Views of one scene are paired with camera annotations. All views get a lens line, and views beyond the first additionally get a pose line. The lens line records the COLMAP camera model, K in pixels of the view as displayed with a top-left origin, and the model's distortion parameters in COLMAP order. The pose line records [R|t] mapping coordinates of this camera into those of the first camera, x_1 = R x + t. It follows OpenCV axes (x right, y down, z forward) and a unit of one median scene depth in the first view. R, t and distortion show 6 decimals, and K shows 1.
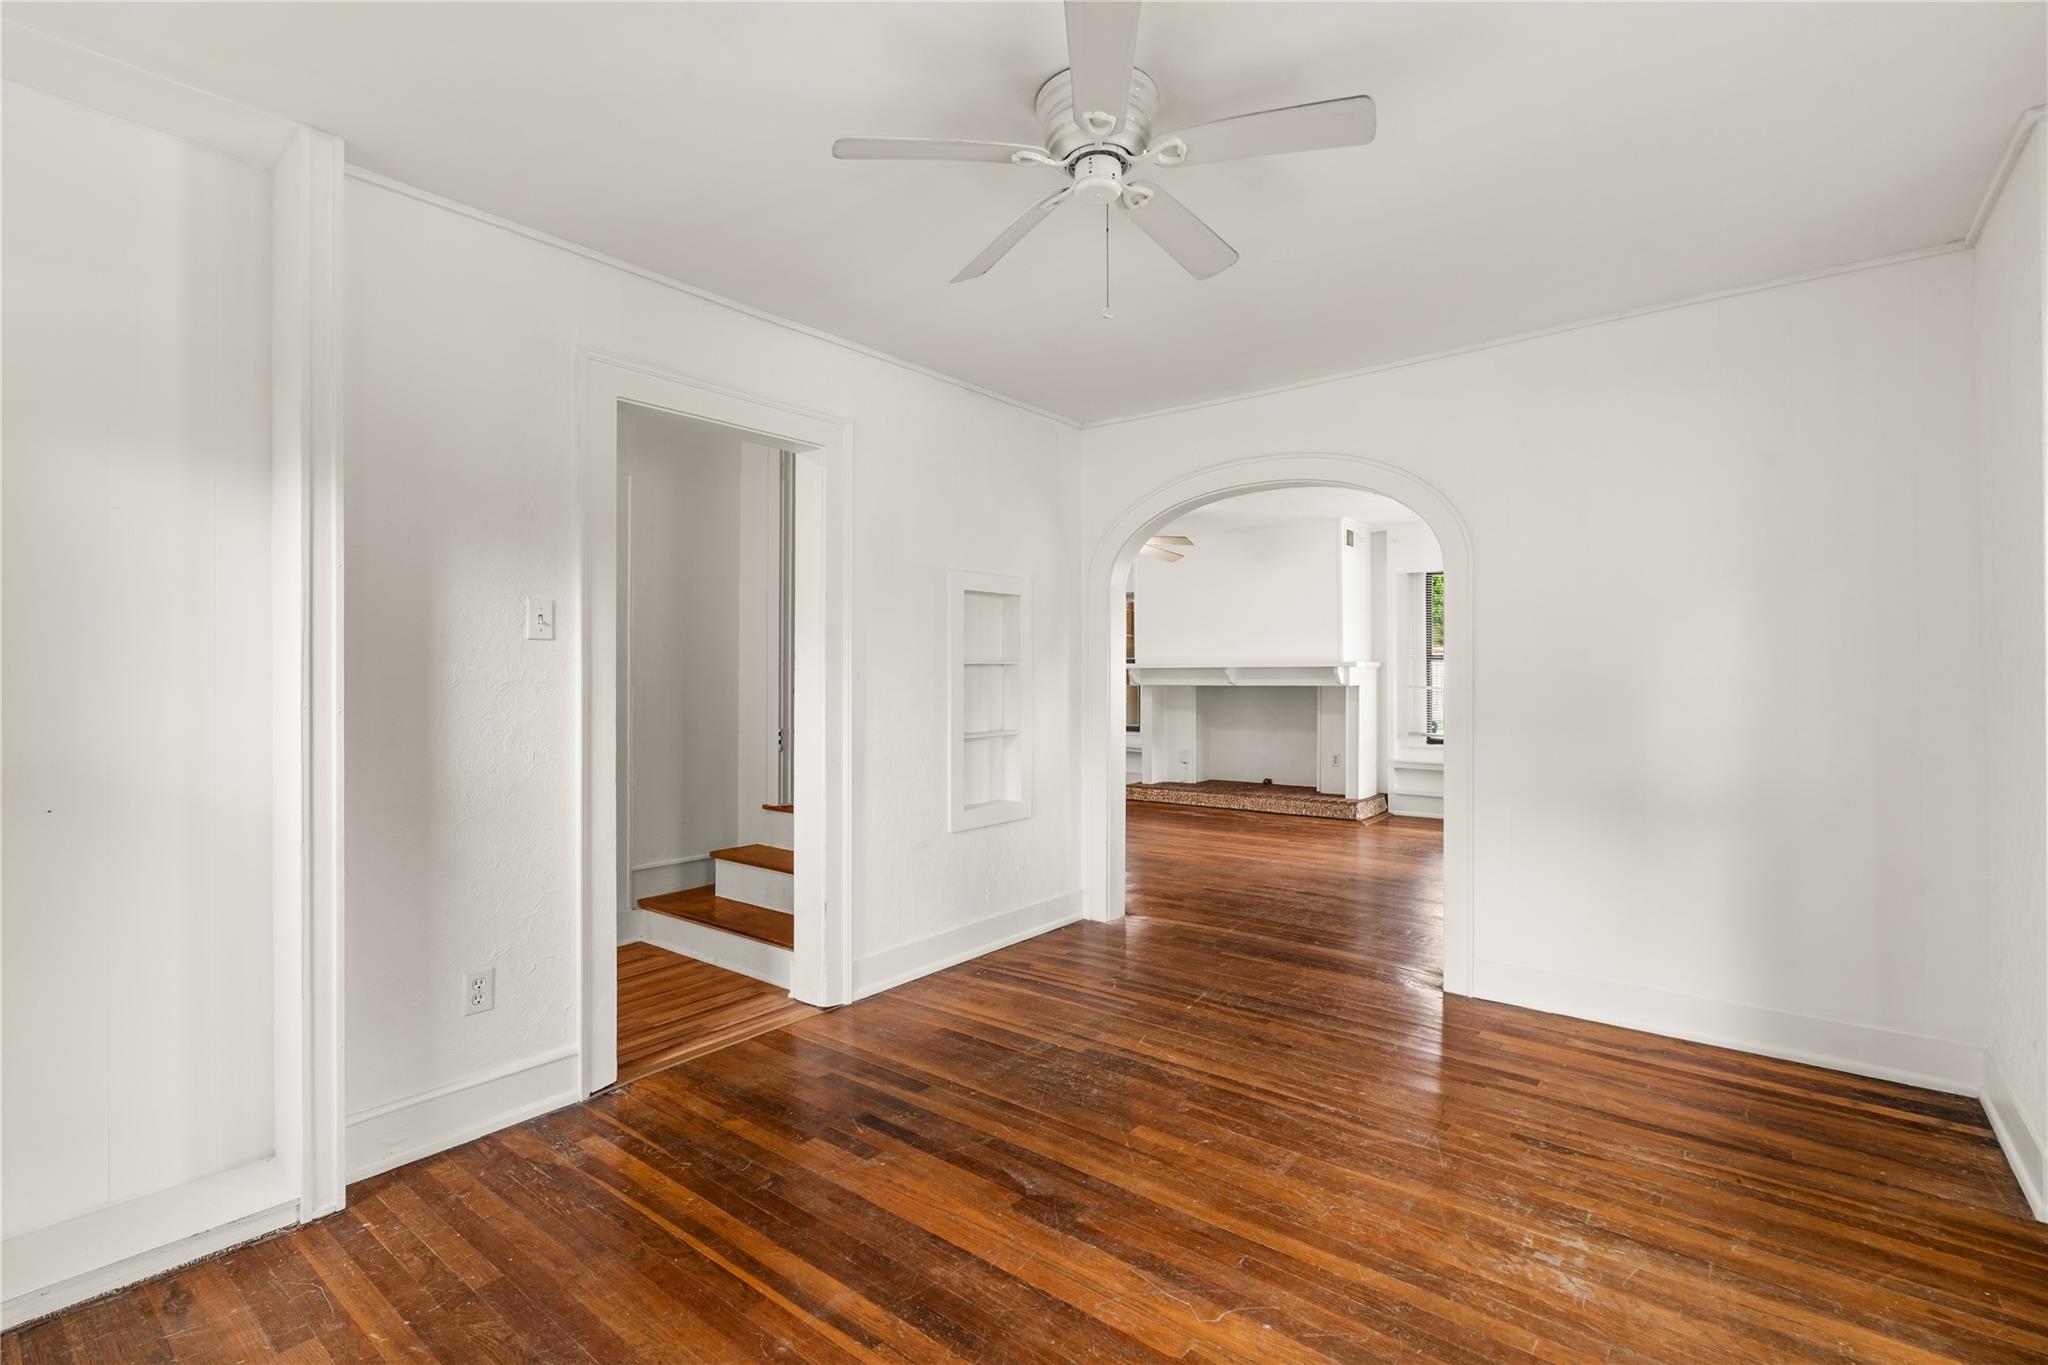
lens RADIAL K [[923.0, 0, 1017.6], [0, 923.0, 676.9], [0, 0, 1]] dist [-0.007382, 0.002226]
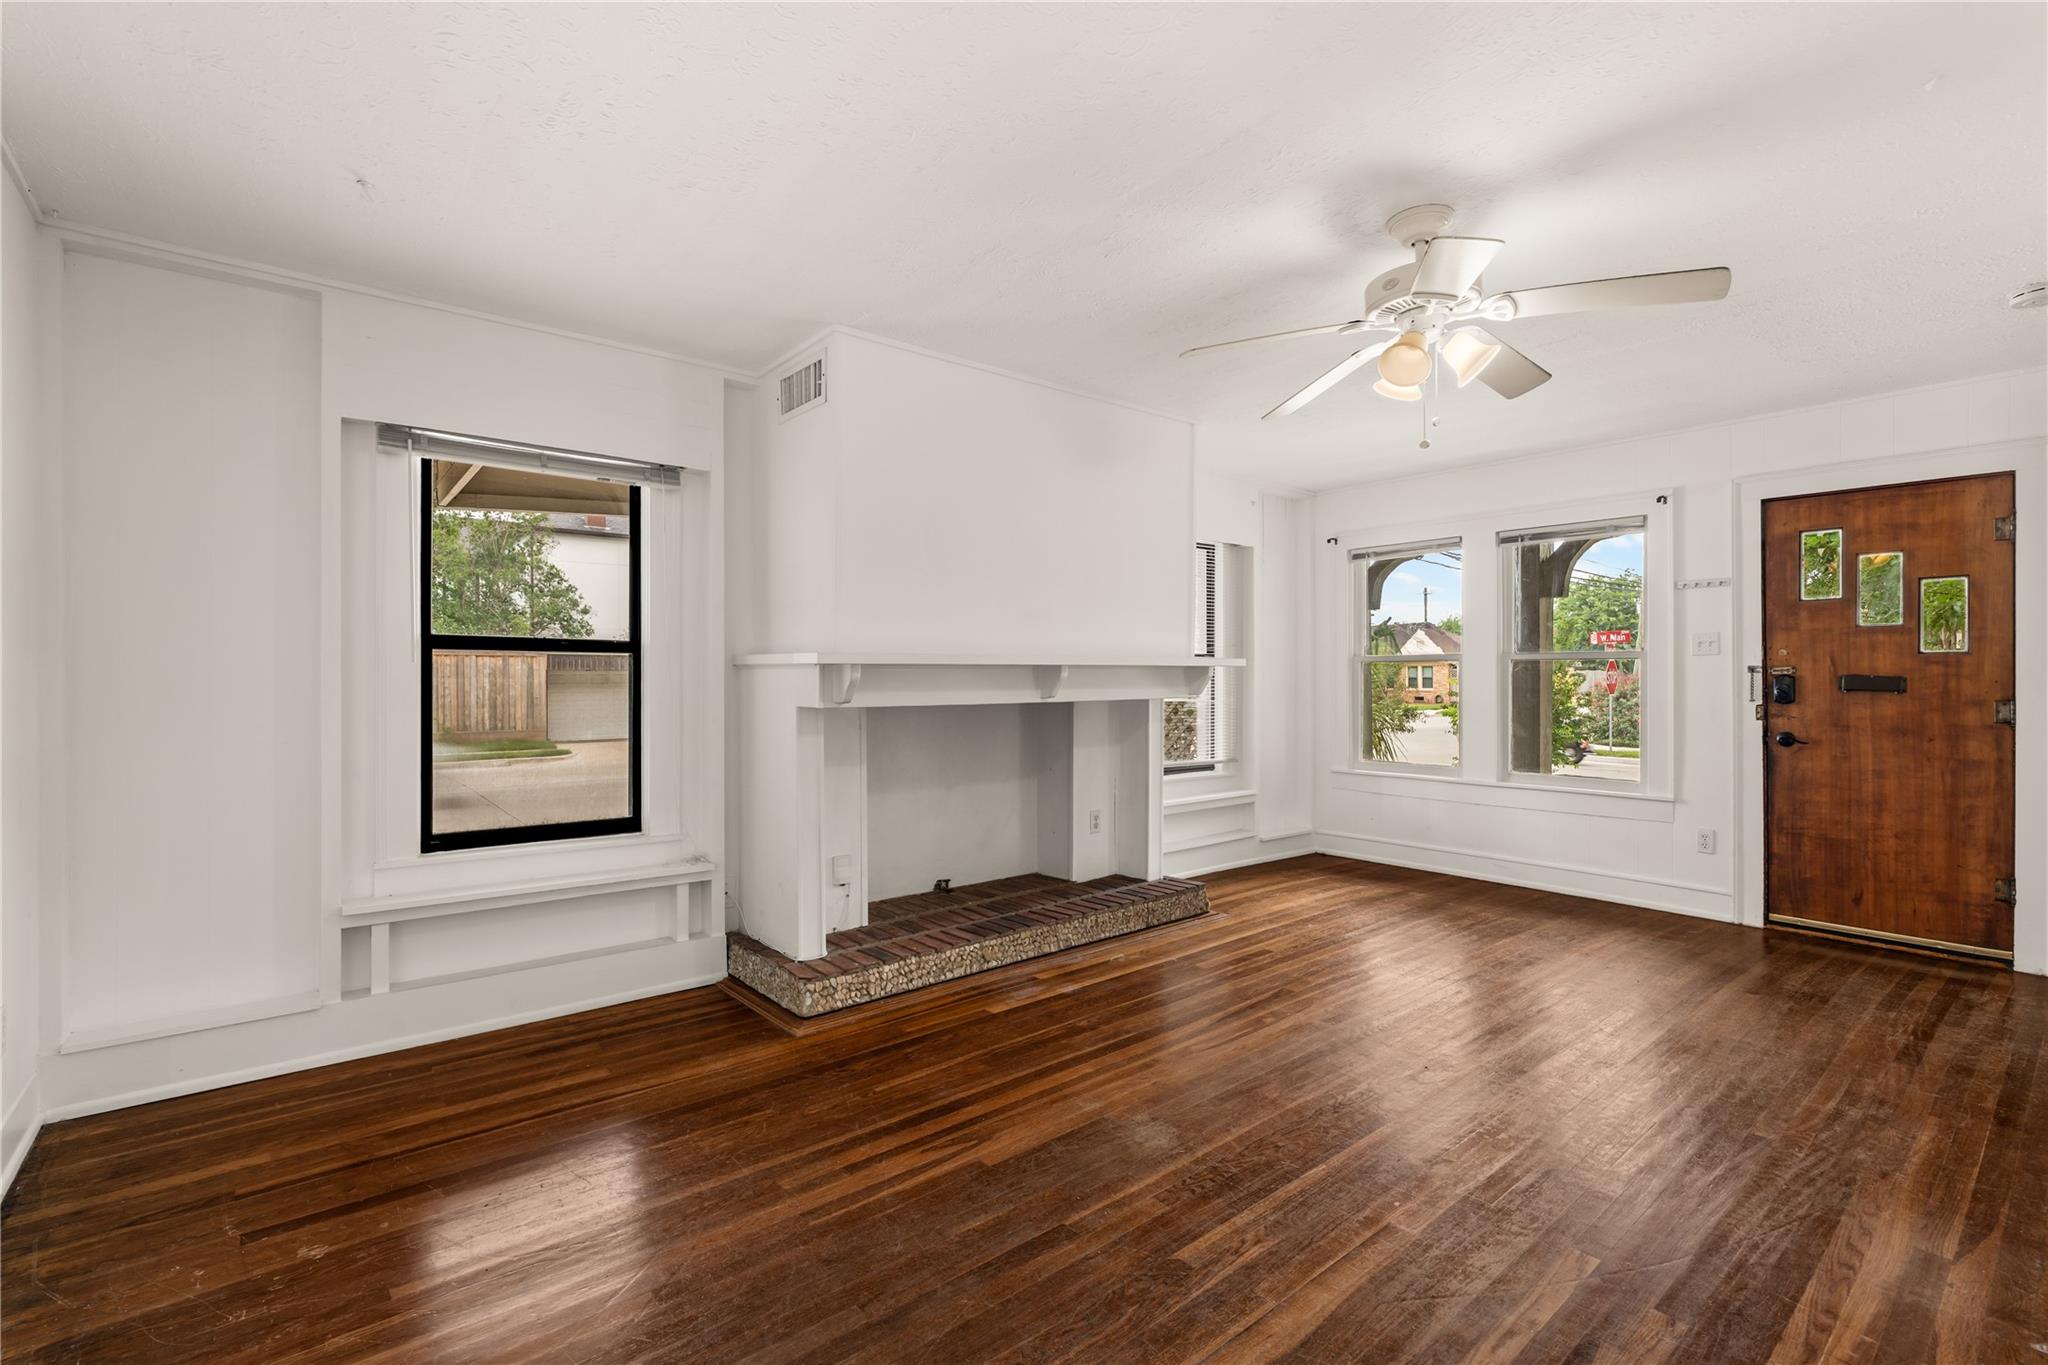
lens RADIAL K [[923.0, 0, 1007.1], [0, 923.0, 685.7], [0, 0, 1]] dist [-0.007382, 0.002226]
pose [[0.218581, -0.006812, 0.975795, -0.264254], [0.005720, 0.999967, 0.005700, -0.002745], [-0.975802, 0.004336, 0.218613, 0.975317]]
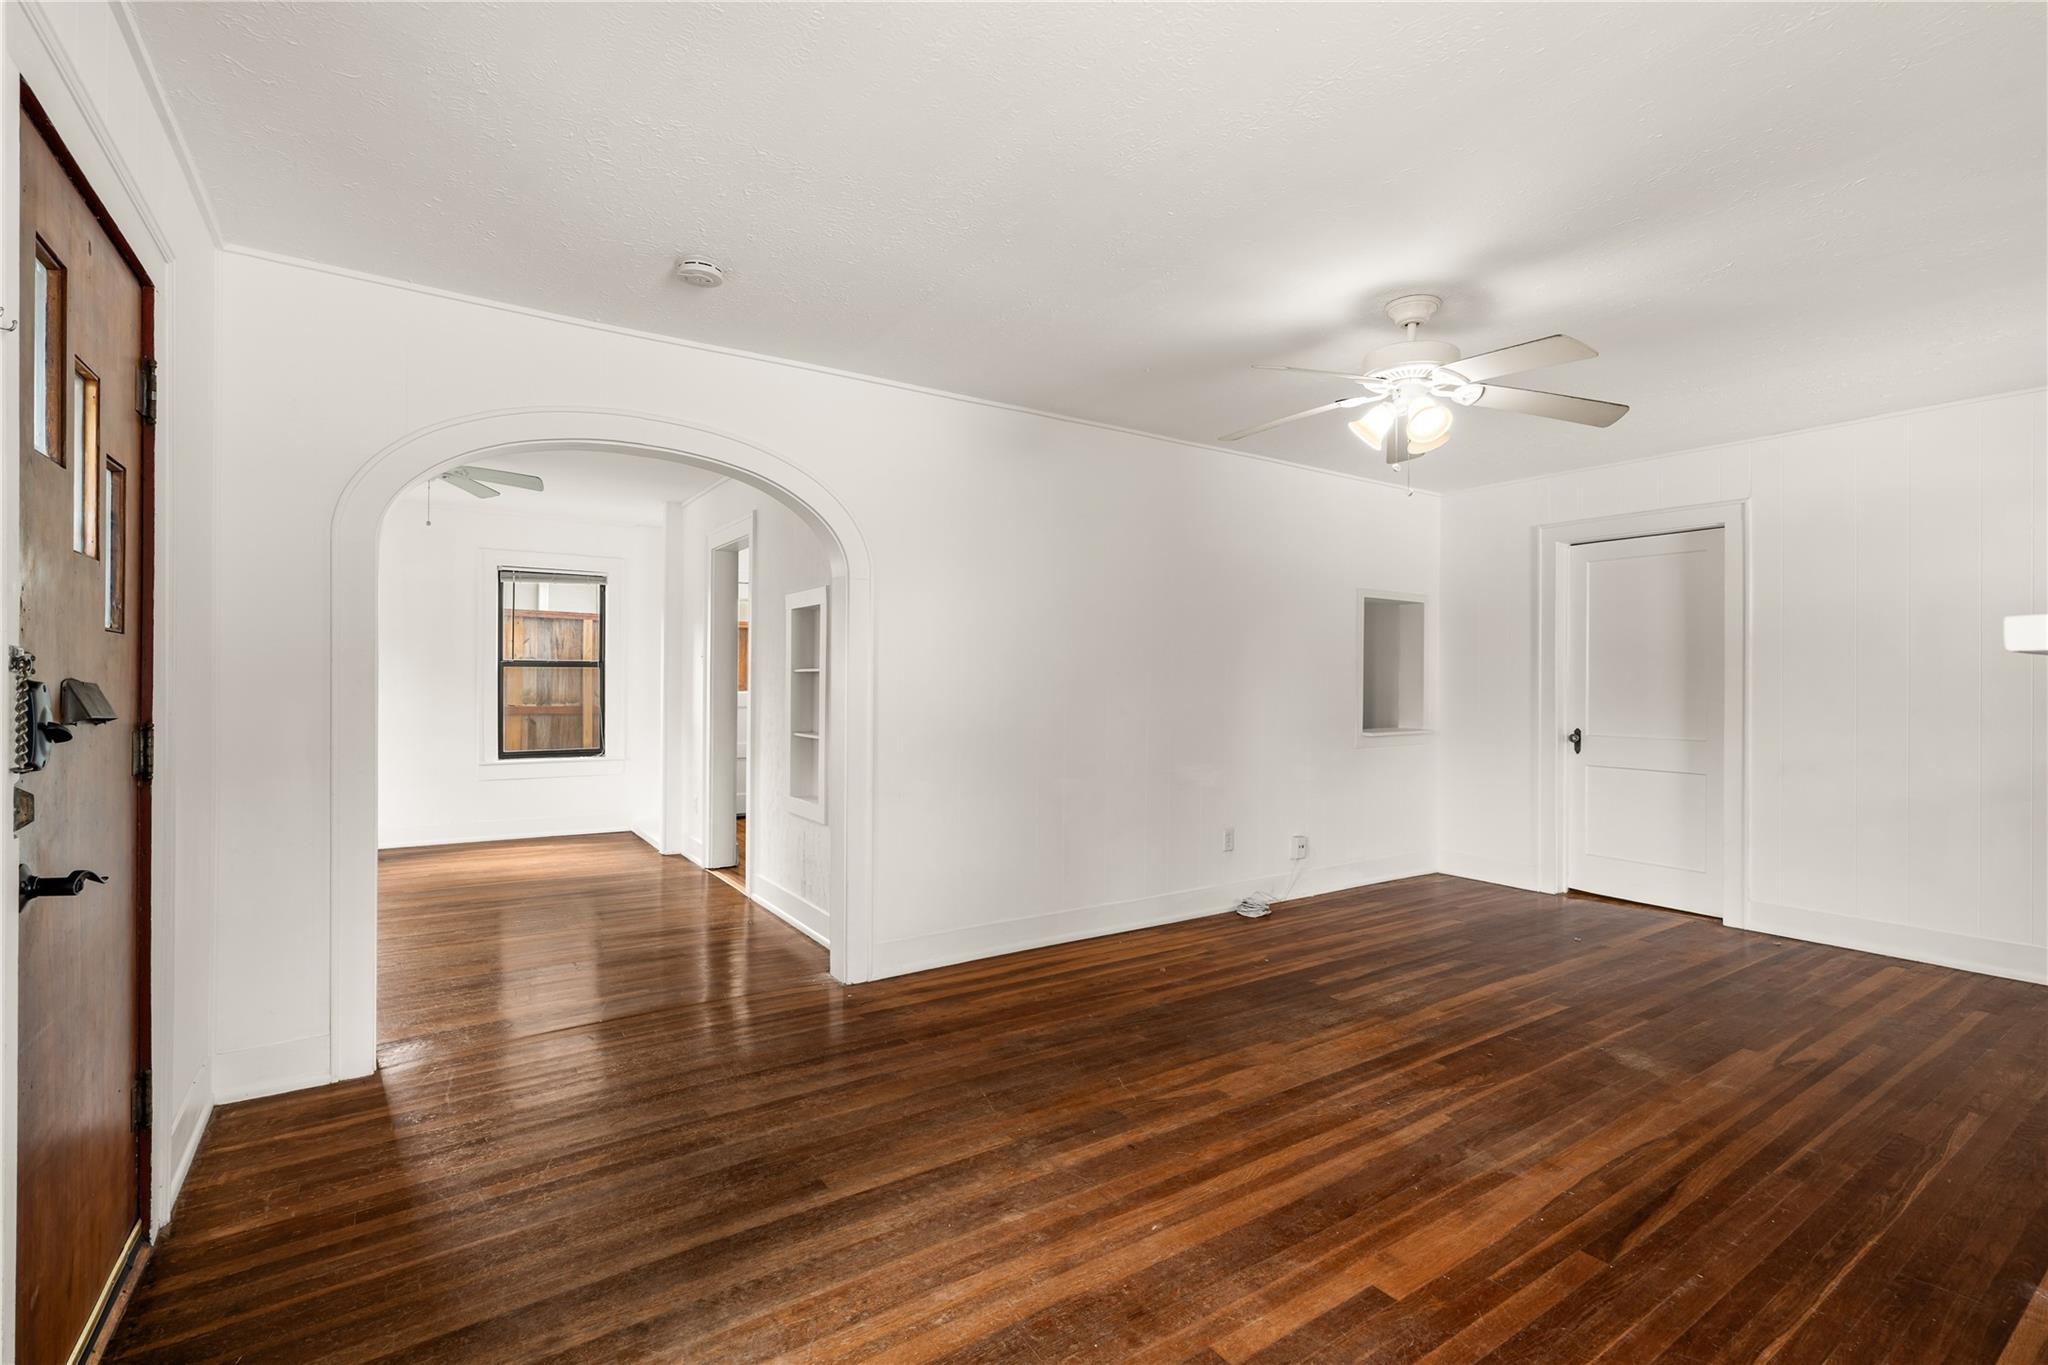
lens RADIAL K [[923.0, 0, 1031.0], [0, 923.0, 674.2], [0, 0, 1]] dist [-0.007382, 0.002226]
pose [[-0.289523, -0.007233, -0.957144, 0.518054], [-0.010467, 0.999936, -0.004391, -0.004677], [0.957114, 0.008747, -0.289580, 0.860478]]
